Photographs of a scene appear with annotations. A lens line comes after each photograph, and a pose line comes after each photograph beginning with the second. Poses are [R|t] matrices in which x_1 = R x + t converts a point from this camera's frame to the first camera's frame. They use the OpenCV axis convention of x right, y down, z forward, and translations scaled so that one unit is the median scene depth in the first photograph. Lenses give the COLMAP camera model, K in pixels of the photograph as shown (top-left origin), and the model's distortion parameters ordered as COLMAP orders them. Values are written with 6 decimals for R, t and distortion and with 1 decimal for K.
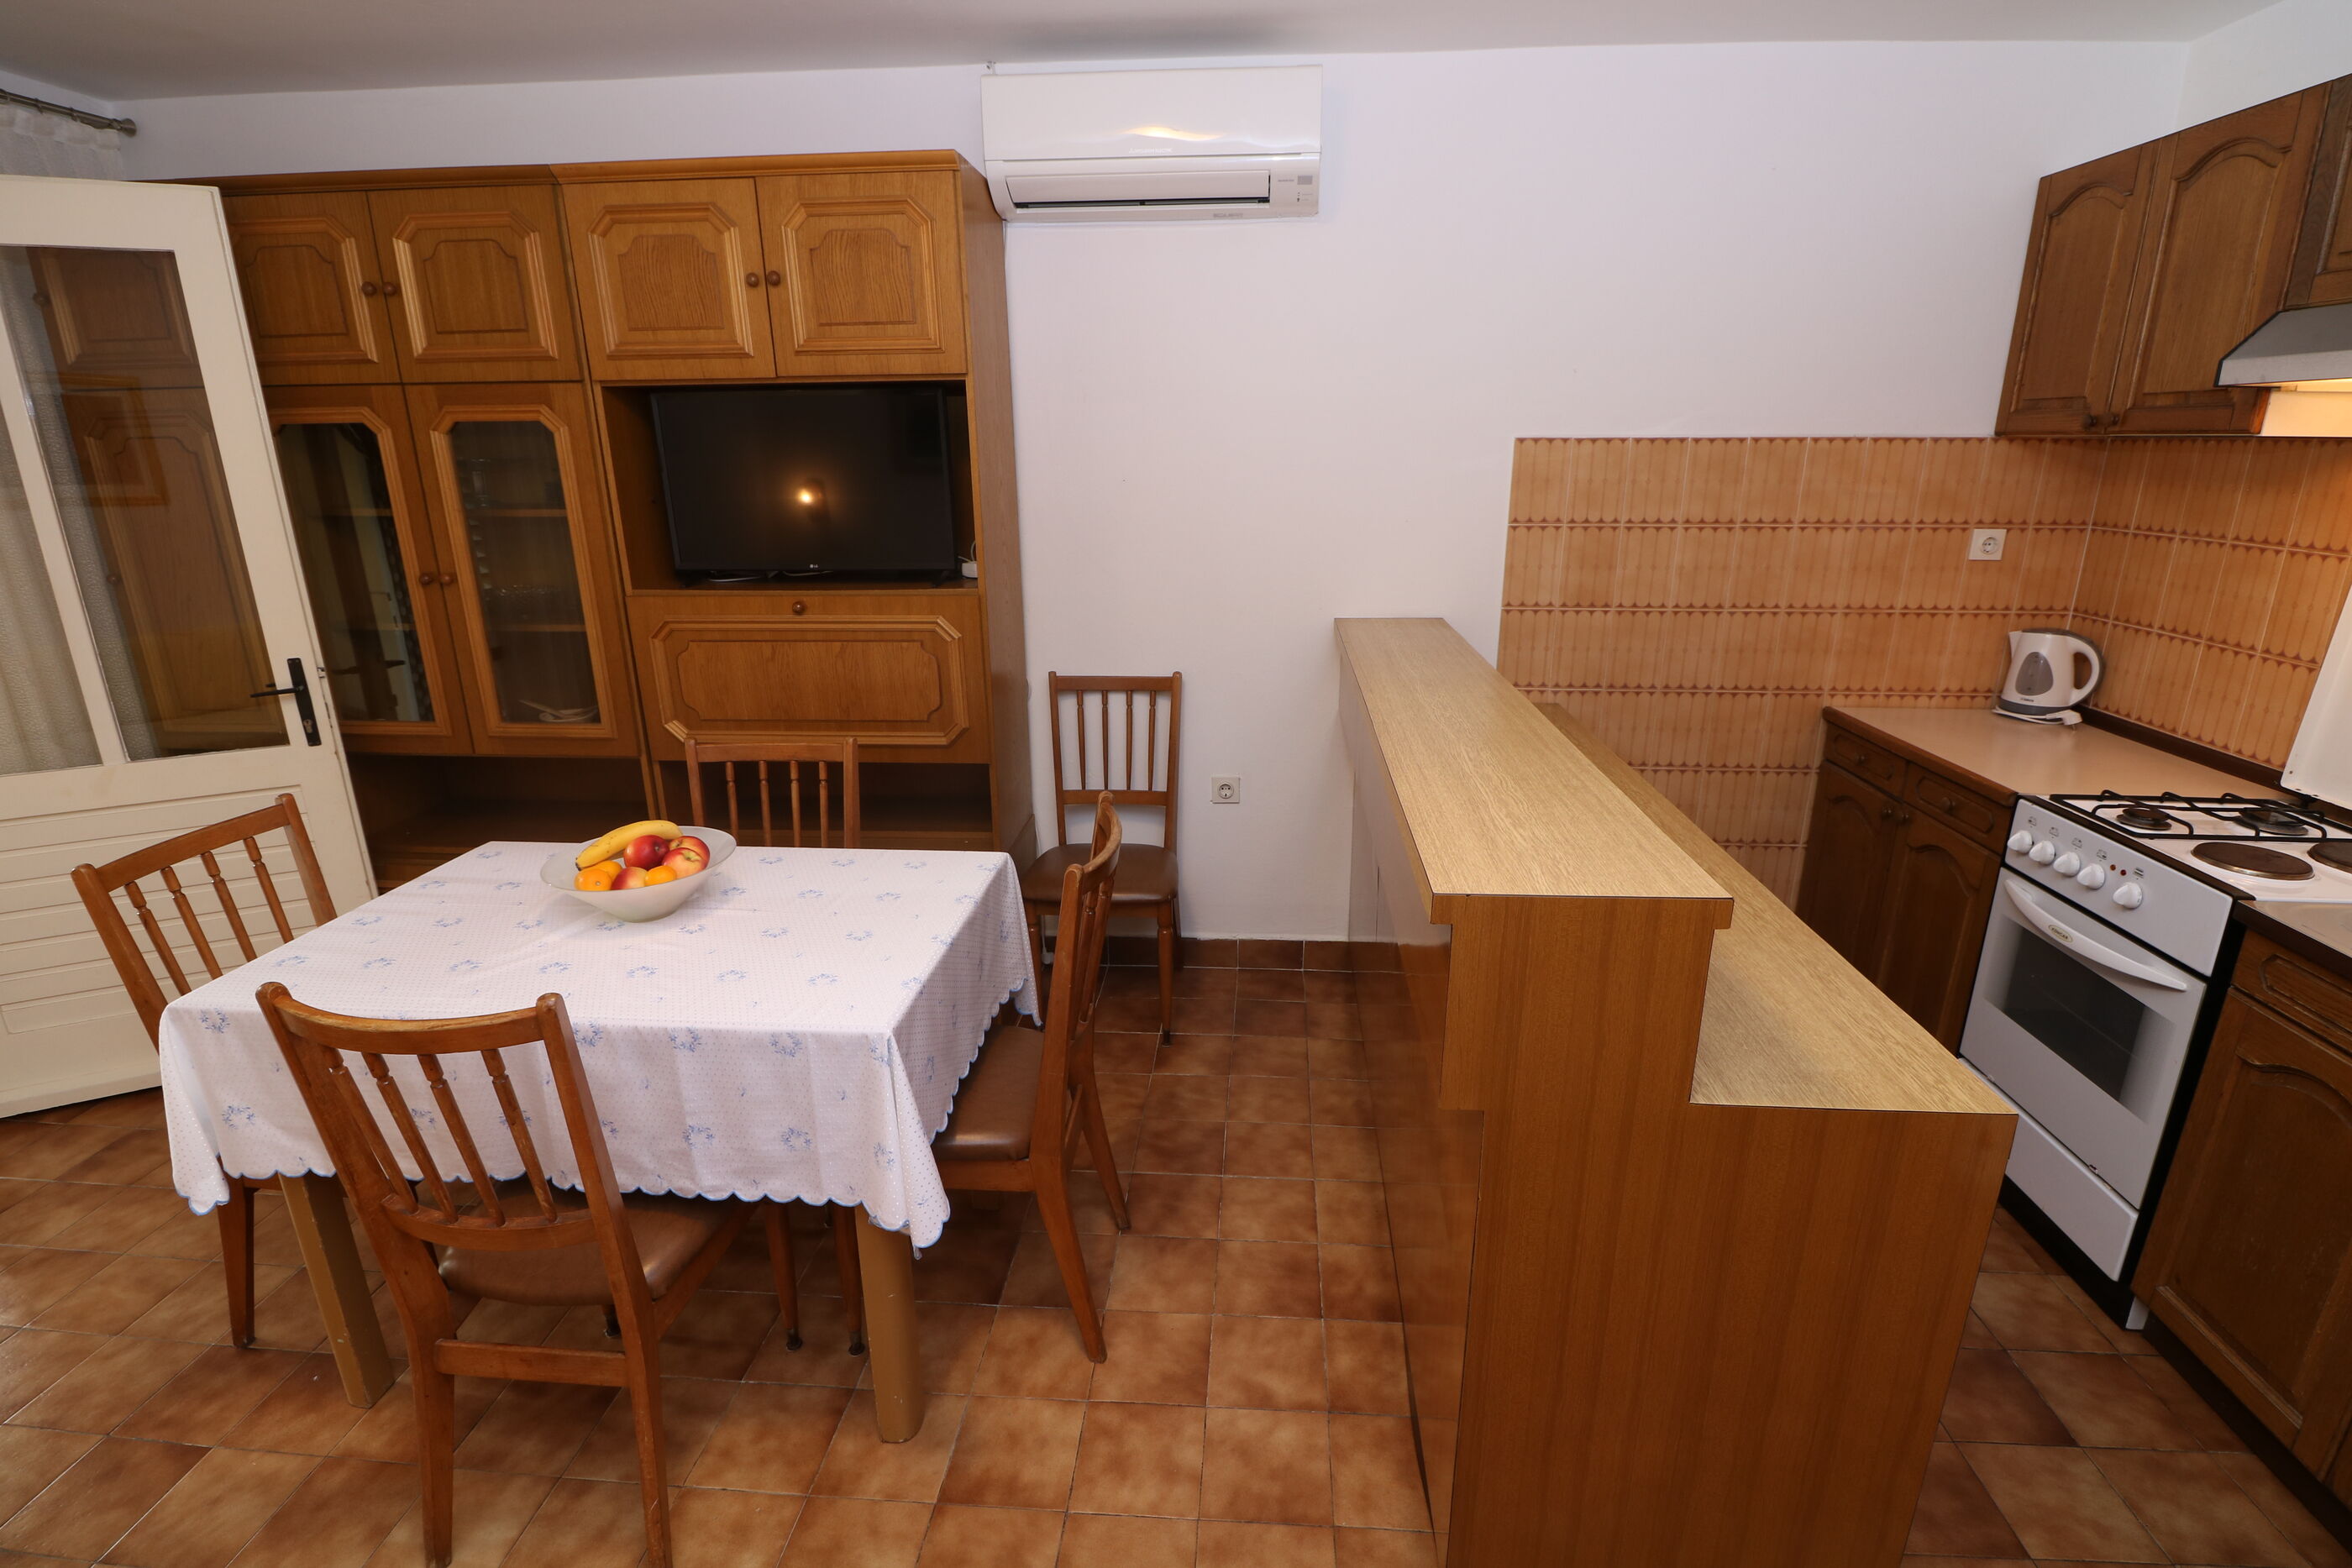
lens RADIAL K [[1086.3, 0, 1187.3], [0, 1086.3, 778.6], [0, 0, 1]] dist [0.001783, -0.013925]
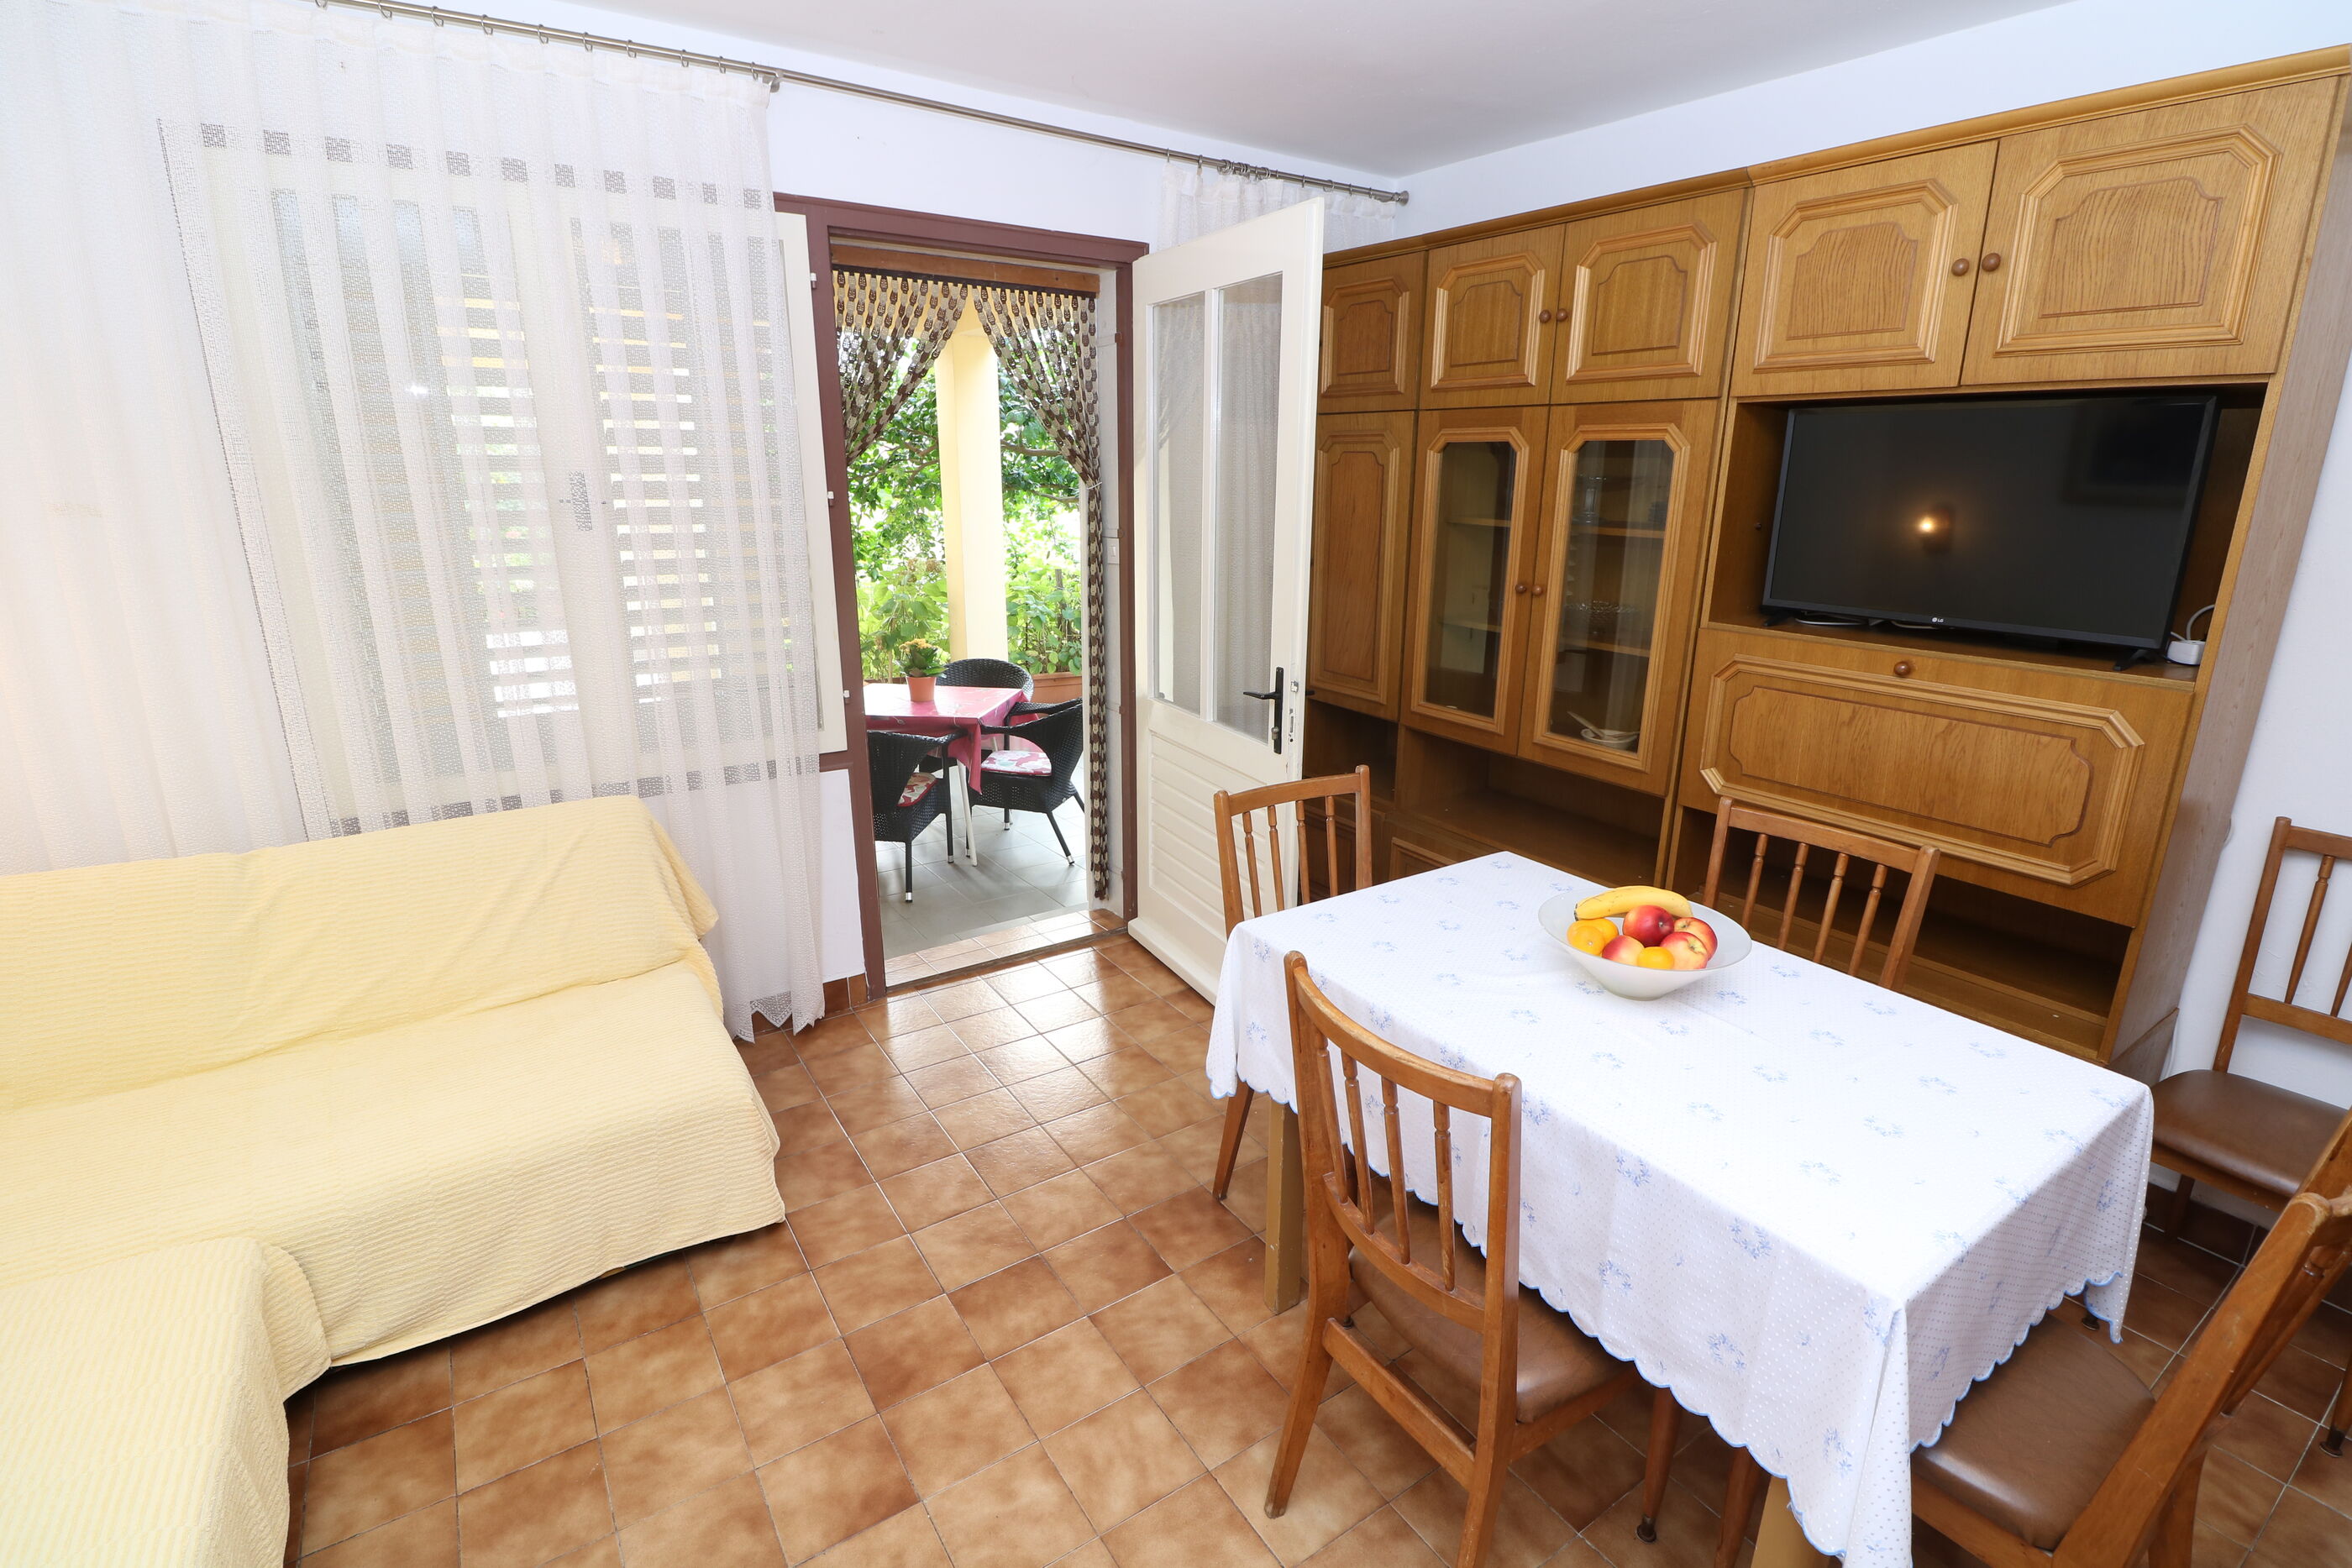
lens RADIAL K [[1089.6, 0, 1190.0], [0, 1089.6, 772.8], [0, 0, 1]] dist [-0.000723, -0.012177]
pose [[0.618758, 0.224583, -0.752795, -0.066258], [-0.238284, 0.966774, 0.092562, -0.034511], [0.748571, 0.122105, 0.651714, 0.093608]]
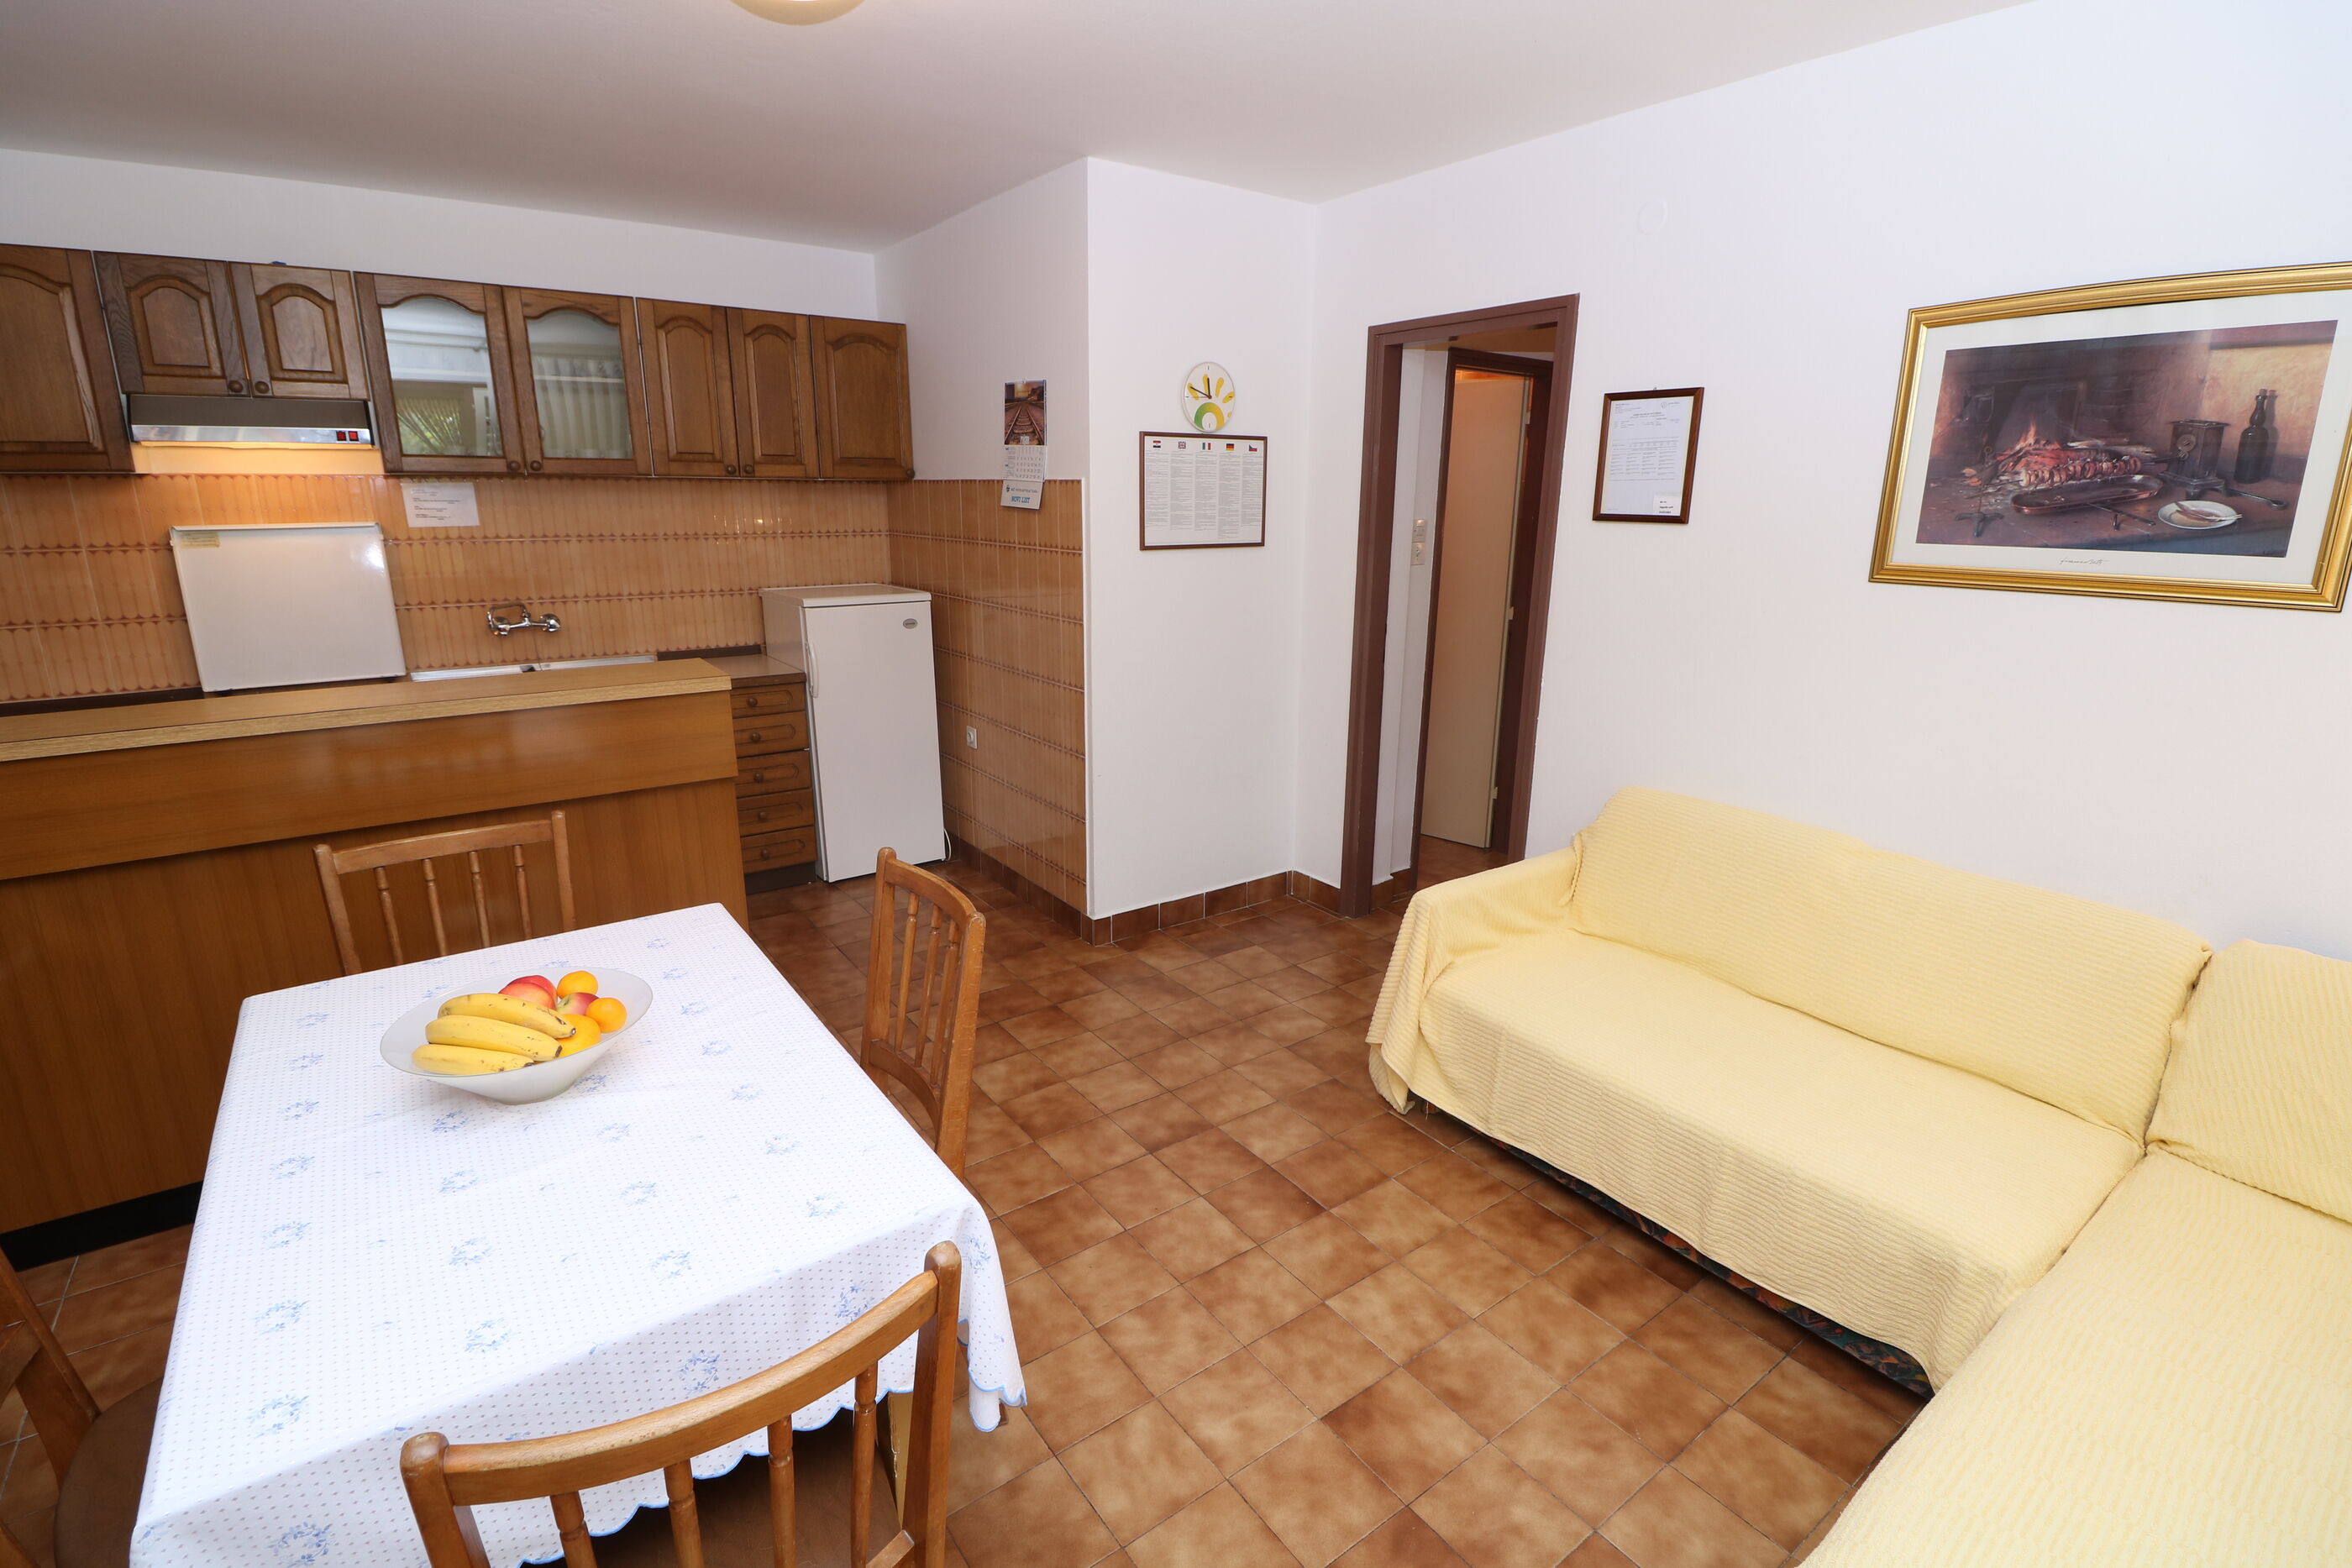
lens RADIAL K [[1085.6, 0, 1183.7], [0, 1085.6, 777.9], [0, 0, 1]] dist [0.001144, -0.013473]
pose [[-0.649548, -0.198350, 0.733992, -1.014811], [0.213793, 0.878774, 0.426672, -0.227809], [-0.729644, 0.434067, -0.528400, 0.762387]]
